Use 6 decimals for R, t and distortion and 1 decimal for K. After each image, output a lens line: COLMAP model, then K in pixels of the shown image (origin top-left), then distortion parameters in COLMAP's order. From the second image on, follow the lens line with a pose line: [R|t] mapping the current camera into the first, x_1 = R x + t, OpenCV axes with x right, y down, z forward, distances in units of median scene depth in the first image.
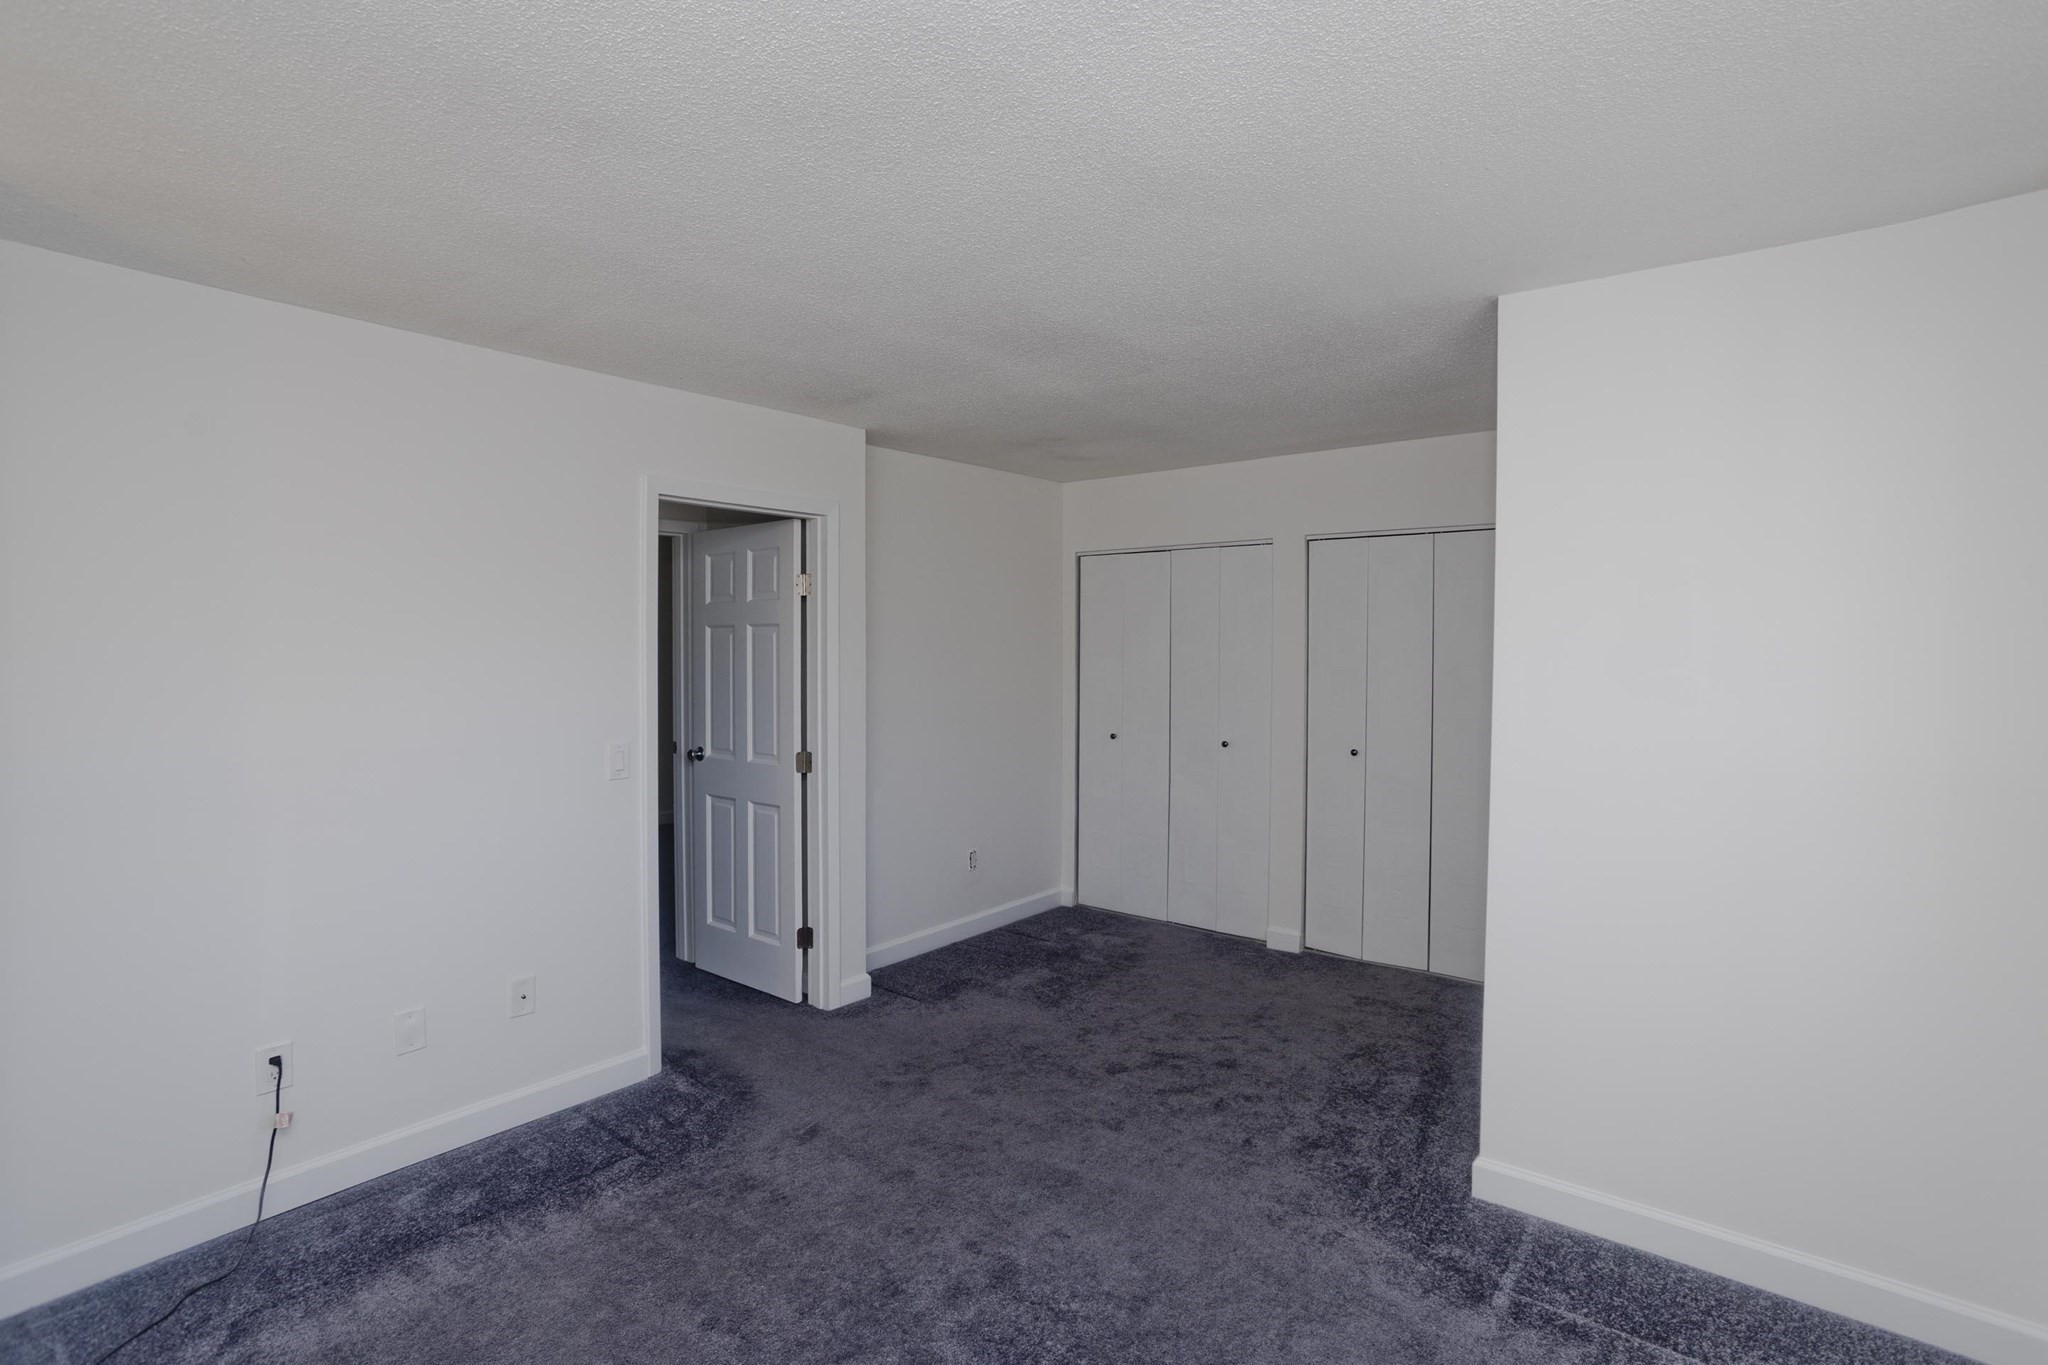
lens RADIAL K [[999.3, 0, 1019.2], [0, 999.3, 641.8], [0, 0, 1]] dist [-0.057415, 0.032276]
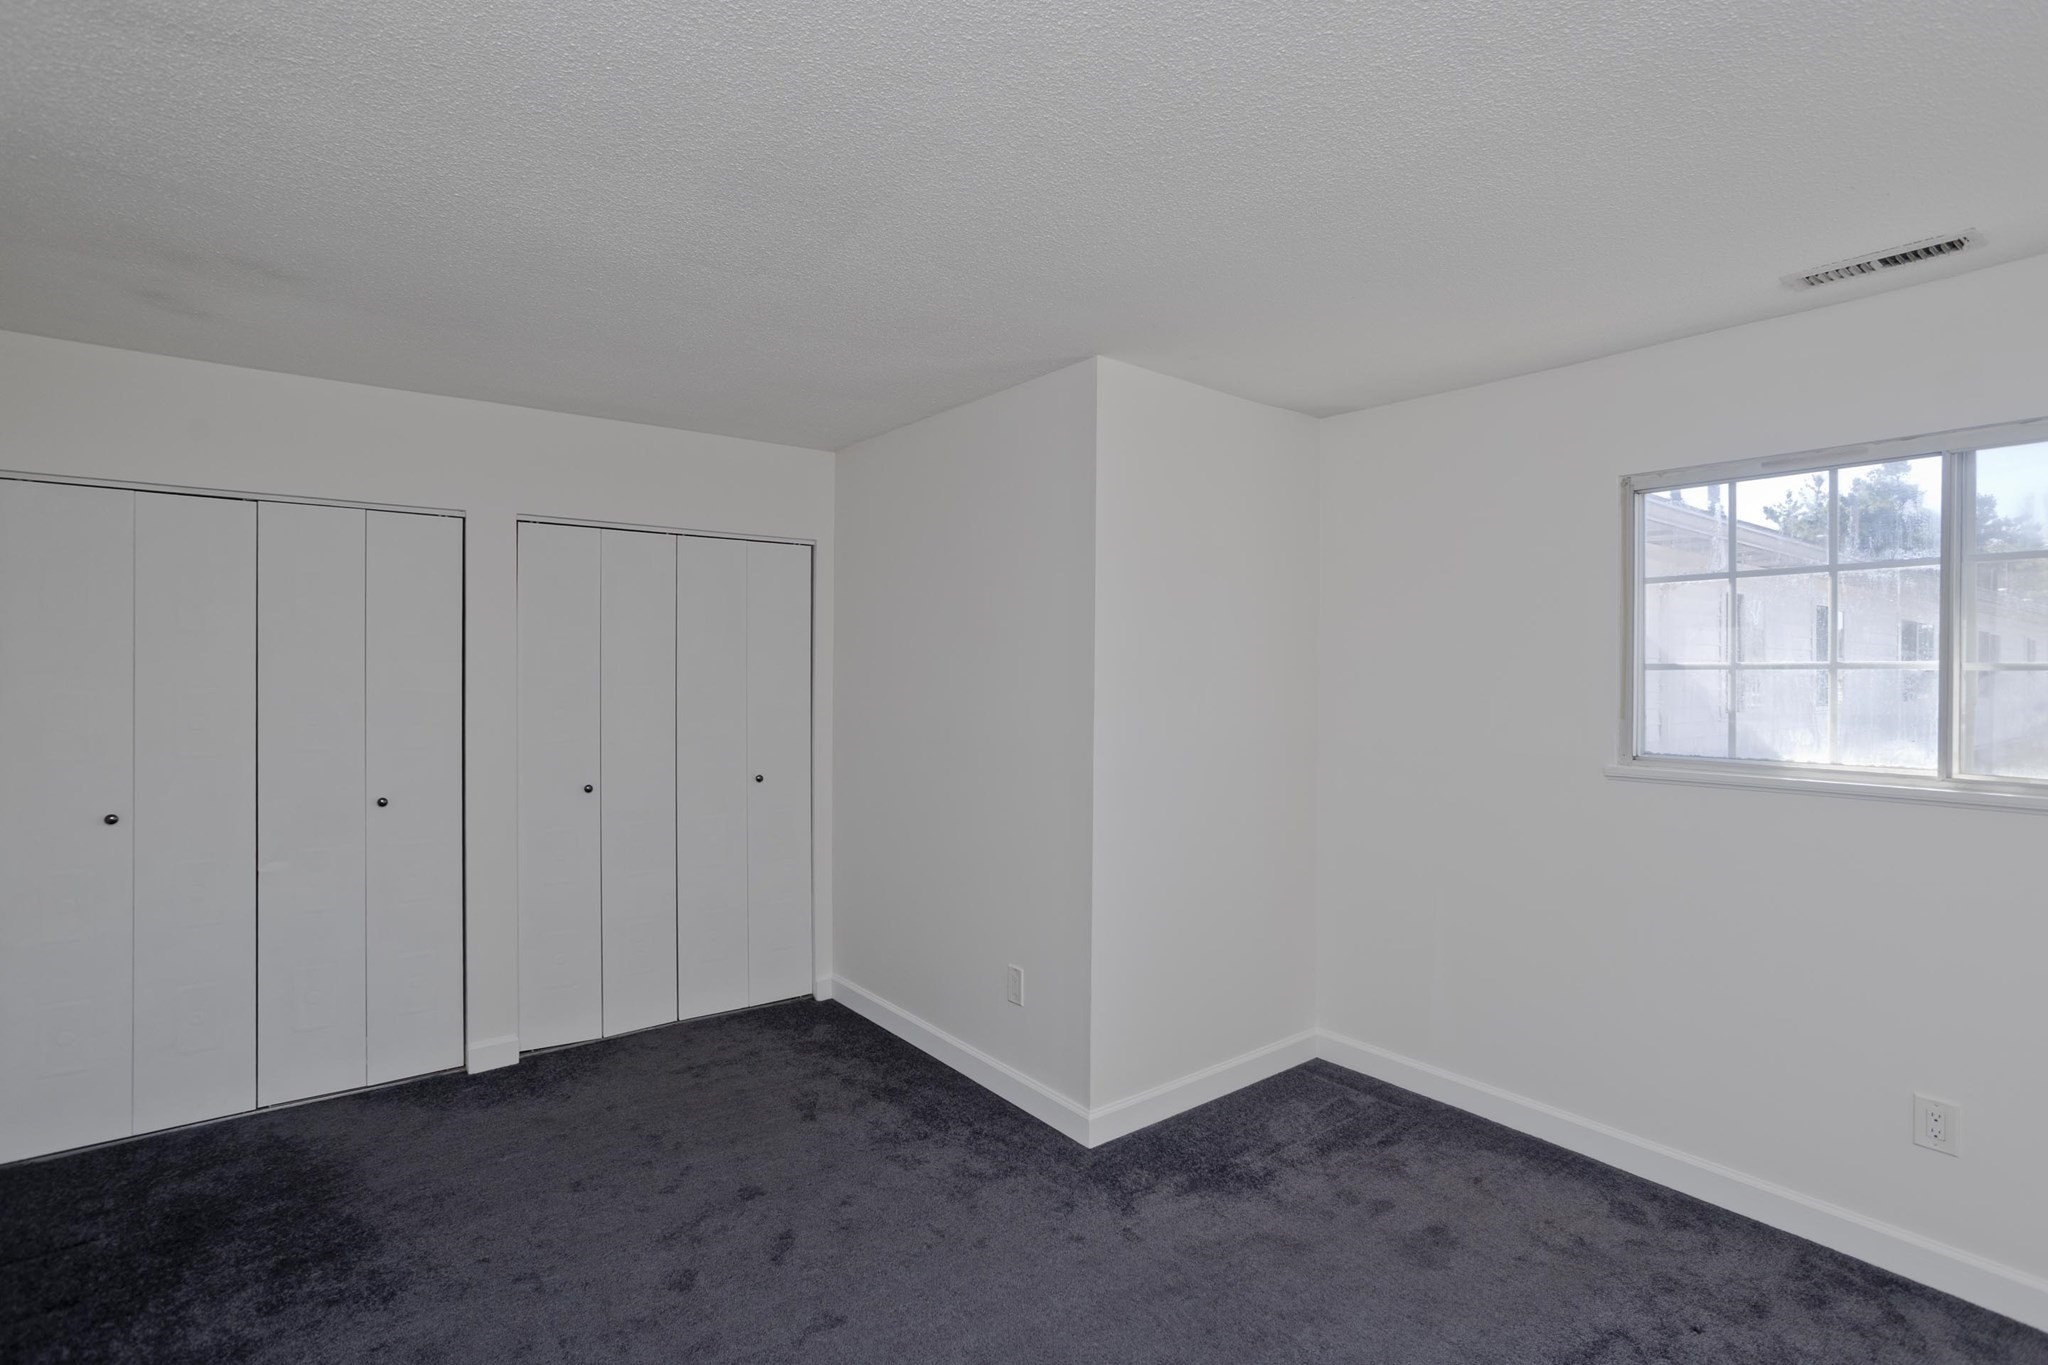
lens RADIAL K [[999.3, 0, 1019.2], [0, 999.3, 641.8], [0, 0, 1]] dist [-0.057415, 0.032276]
pose [[0.246697, 0.024487, 0.968783, -0.369896], [0.002277, 0.999663, -0.025847, 0.012055], [-0.969090, 0.008582, 0.246559, 0.452001]]
